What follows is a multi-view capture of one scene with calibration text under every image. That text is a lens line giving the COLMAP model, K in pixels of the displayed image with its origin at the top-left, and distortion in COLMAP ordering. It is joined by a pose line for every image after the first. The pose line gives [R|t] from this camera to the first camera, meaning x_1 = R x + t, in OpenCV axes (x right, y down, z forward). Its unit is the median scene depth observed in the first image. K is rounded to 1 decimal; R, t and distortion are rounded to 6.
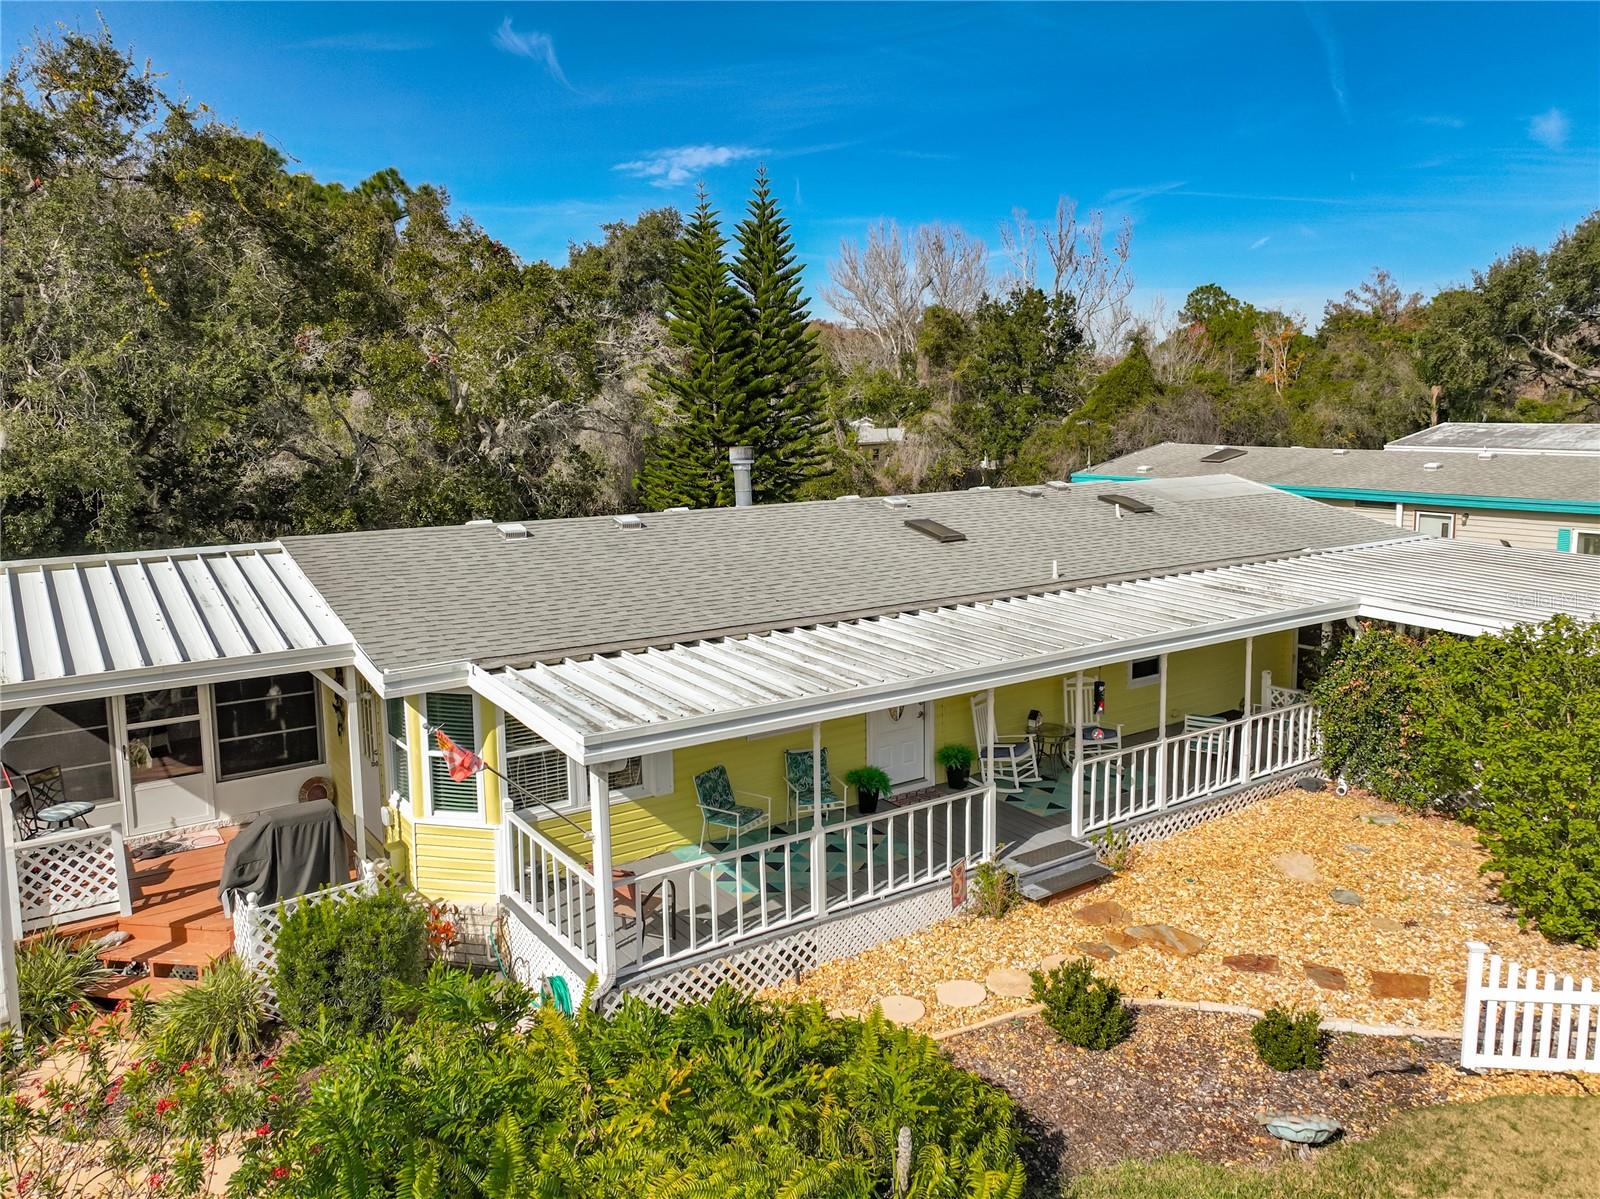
lens RADIAL K [[1174.8, 0, 807.0], [0, 1174.8, 552.2], [0, 0, 1]] dist [-0.005277, 0.007225]
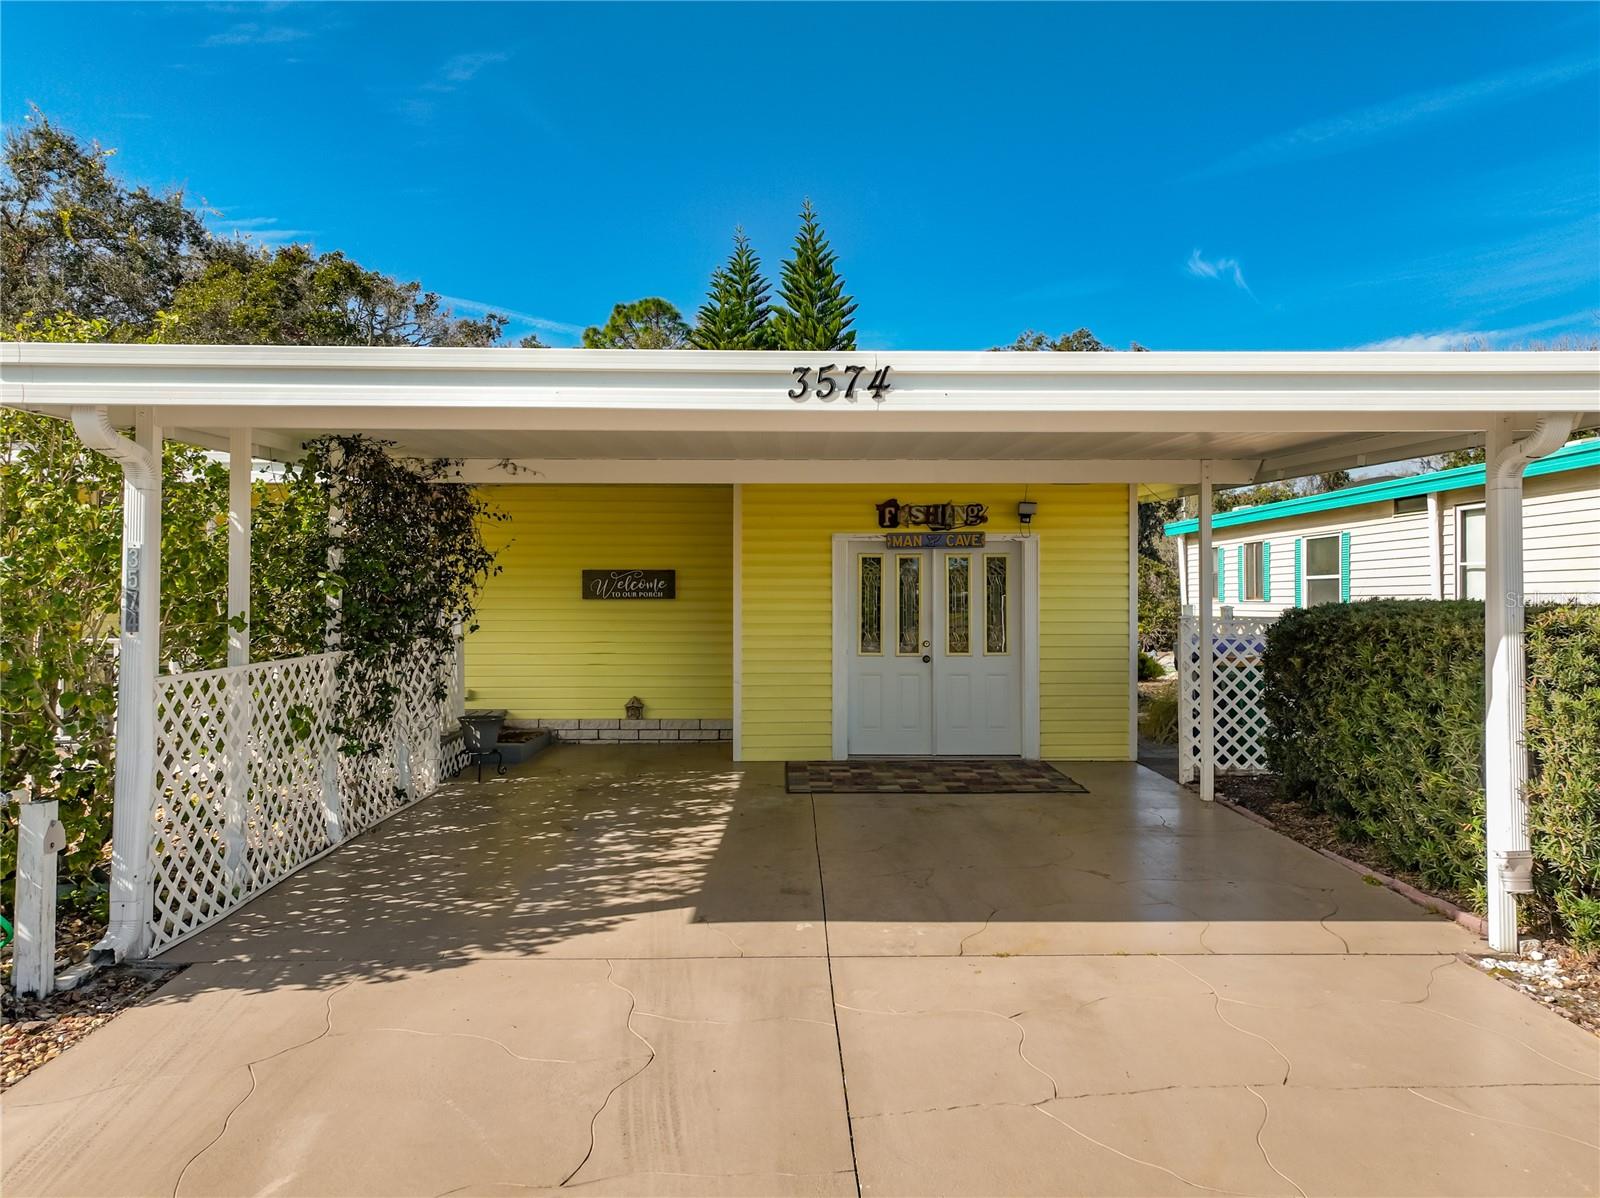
lens RADIAL K [[1126.0, 0, 802.0], [0, 1126.0, 585.1], [0, 0, 1]] dist [0.021669, 0.004709]
pose [[0.829603, 0.003942, -0.558340, 0.966399], [-0.078792, 0.990795, -0.110076, 0.151023], [0.552766, 0.135312, 0.822277, 0.648979]]
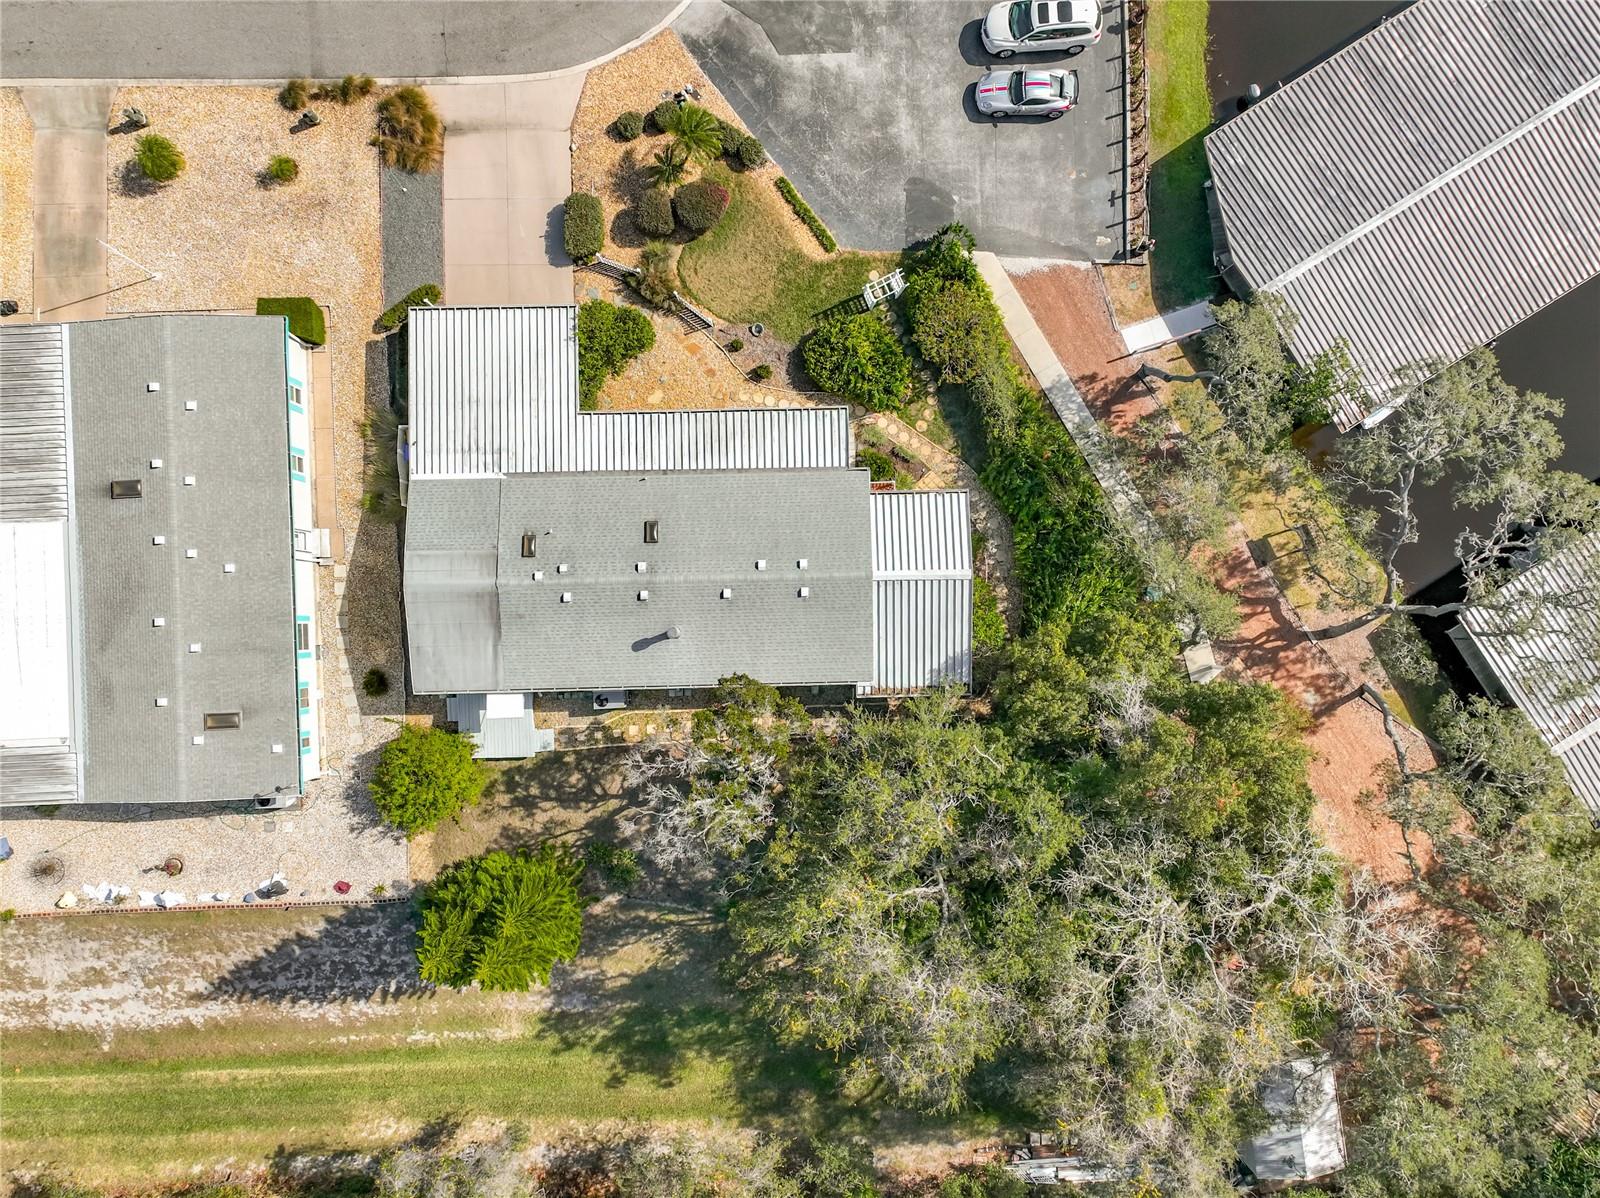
lens RADIAL K [[1158.1, 0, 806.3], [0, 1158.1, 568.3], [0, 0, 1]] dist [0.000485, 0.002076]
pose [[-0.832037, -0.554716, 0.002259, -0.256846], [0.073556, -0.106290, 0.991611, -2.969769], [-0.549822, 0.825223, 0.129240, 0.599306]]
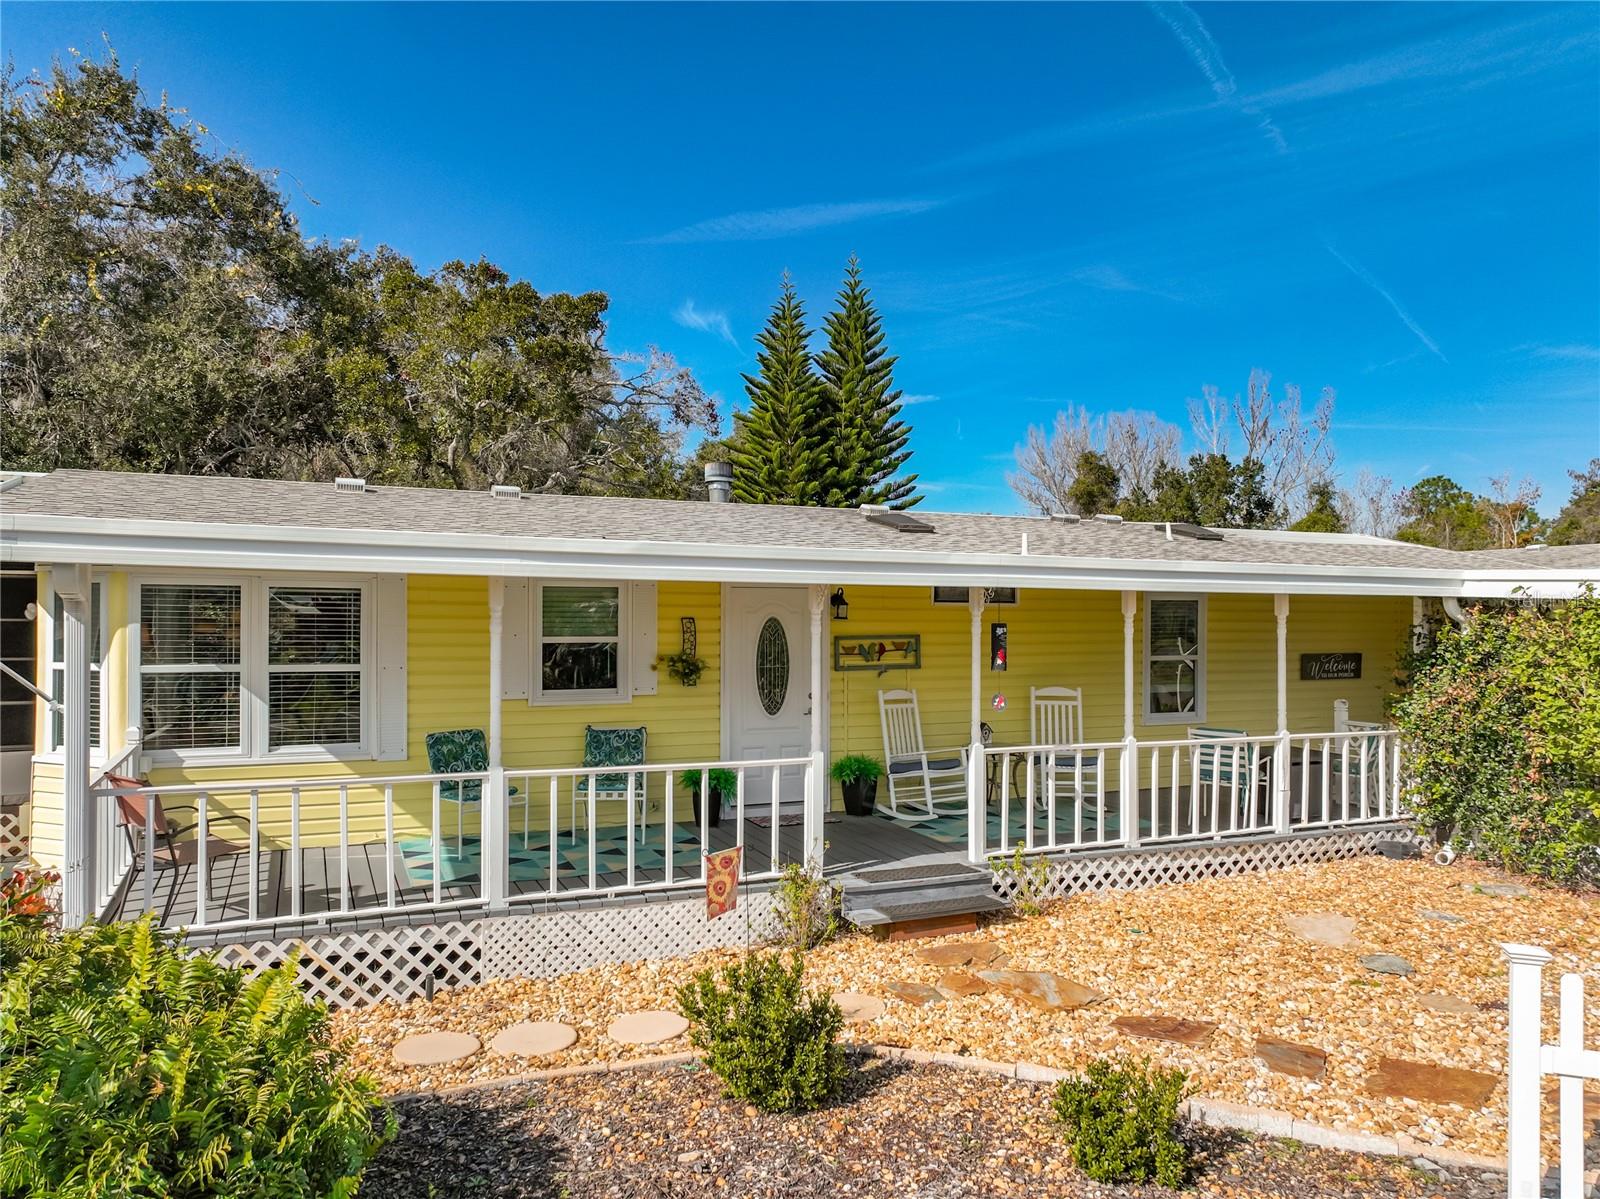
lens RADIAL K [[1130.6, 0, 802.7], [0, 1130.6, 614.2], [0, 0, 1]] dist [0.013987, 0.003653]
pose [[0.980925, 0.013435, -0.193921, 0.221545], [-0.038174, 0.991497, -0.124404, 0.160204], [0.190601, 0.129434, 0.973097, 0.283959]]
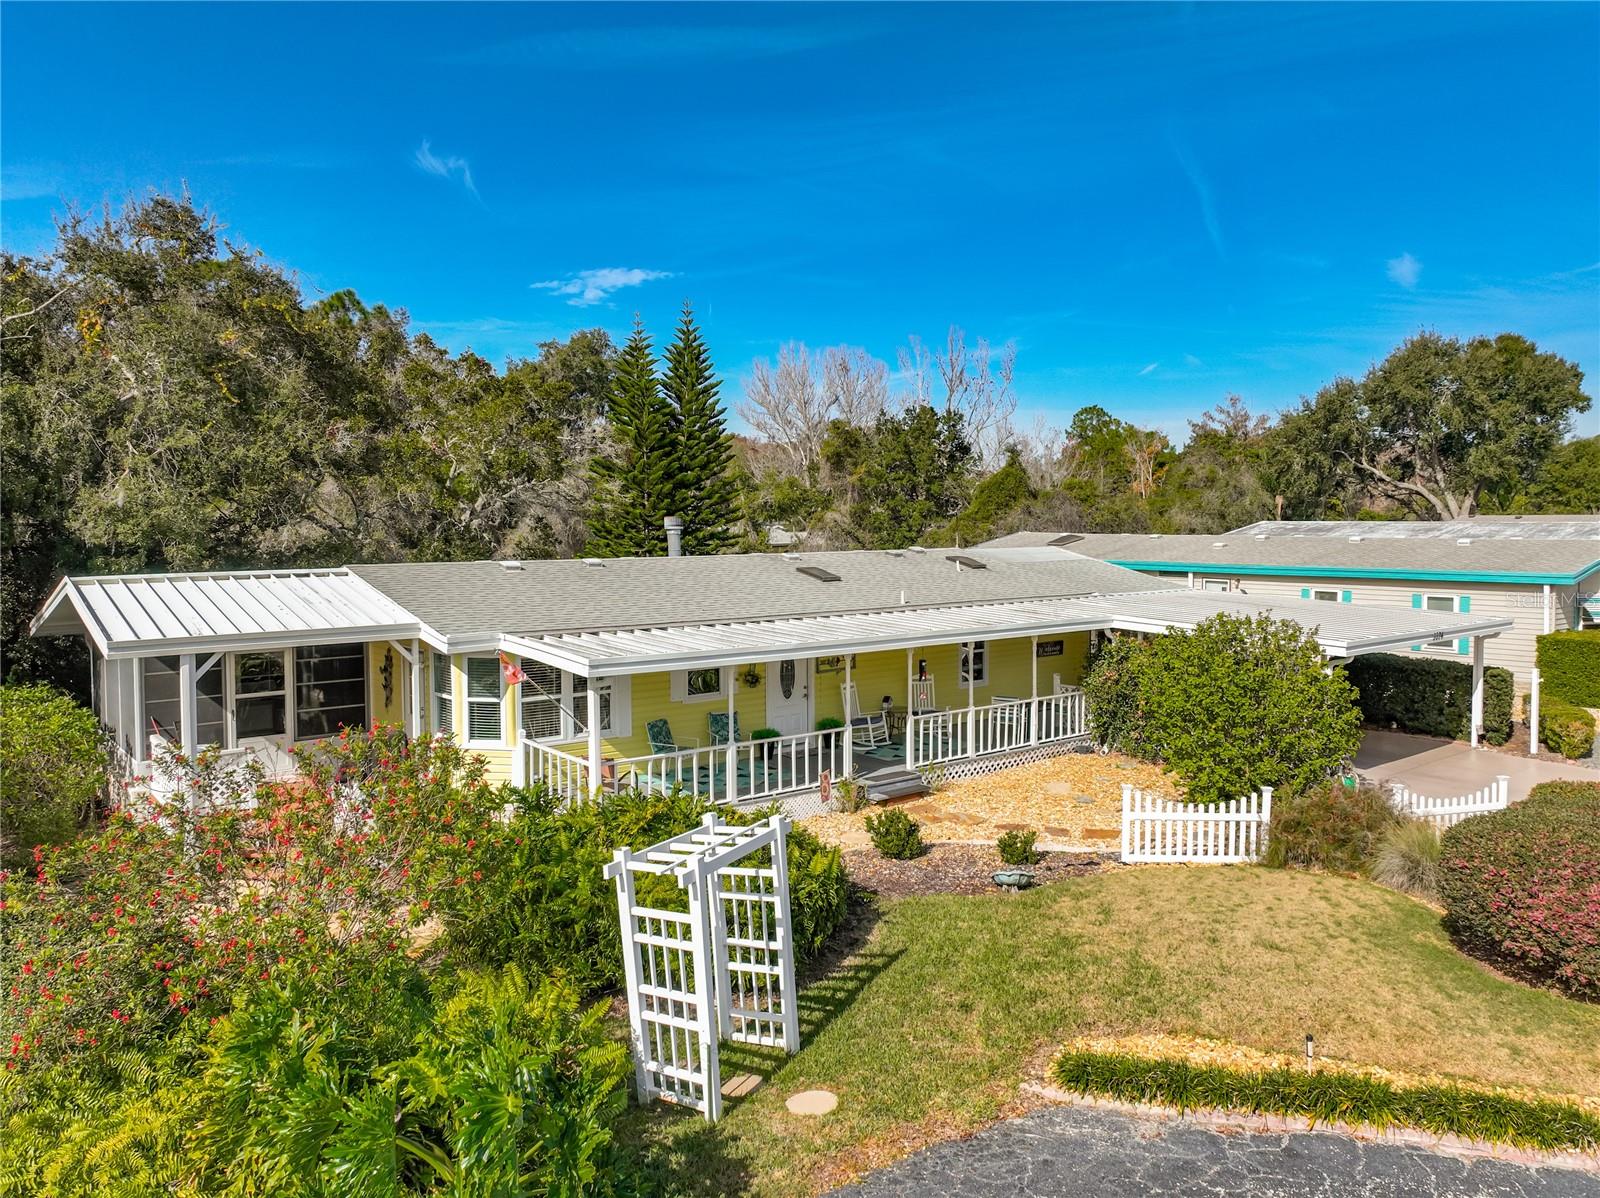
lens RADIAL K [[1158.1, 0, 806.3], [0, 1158.1, 568.3], [0, 0, 1]] dist [0.000485, 0.002076]
pose [[0.997302, 0.004416, 0.073282, -0.003520], [0.001567, 0.996681, -0.081386, 0.095639], [-0.073398, 0.081281, 0.993985, -0.374240]]
